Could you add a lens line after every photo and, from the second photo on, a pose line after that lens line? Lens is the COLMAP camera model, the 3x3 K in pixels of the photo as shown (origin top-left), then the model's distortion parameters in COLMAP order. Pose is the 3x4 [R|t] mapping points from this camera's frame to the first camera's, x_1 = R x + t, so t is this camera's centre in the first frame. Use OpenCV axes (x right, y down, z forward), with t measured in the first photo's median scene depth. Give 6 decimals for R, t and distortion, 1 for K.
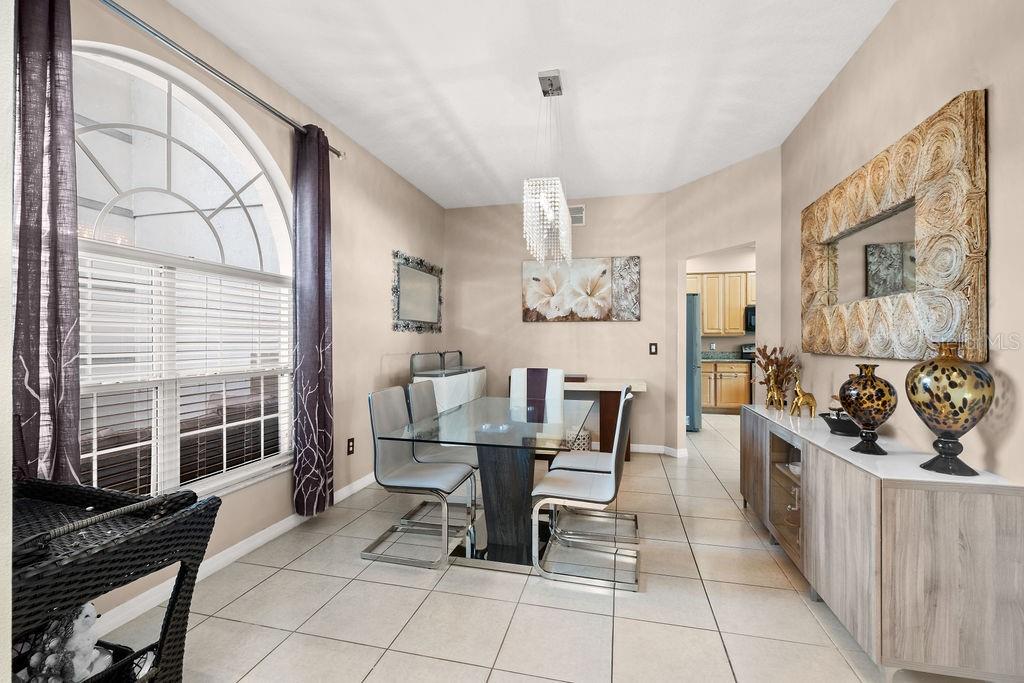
lens RADIAL K [[463.5, 0, 508.3], [0, 463.5, 339.2], [0, 0, 1]] dist [0.000815, 0.000738]
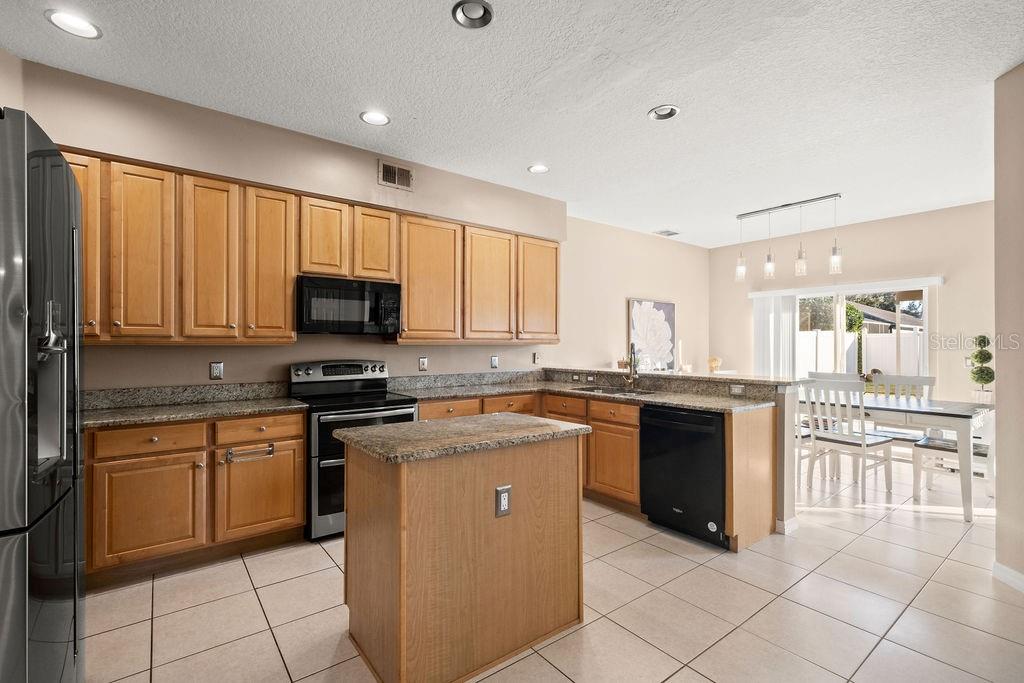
lens RADIAL K [[463.5, 0, 510.8], [0, 463.5, 341.3], [0, 0, 1]] dist [0.000815, 0.000738]
pose [[0.627155, 0.004111, 0.778884, 0.543656], [0.000267, 0.999985, -0.005493, -0.012731], [-0.778894, 0.003653, 0.627144, 1.039910]]
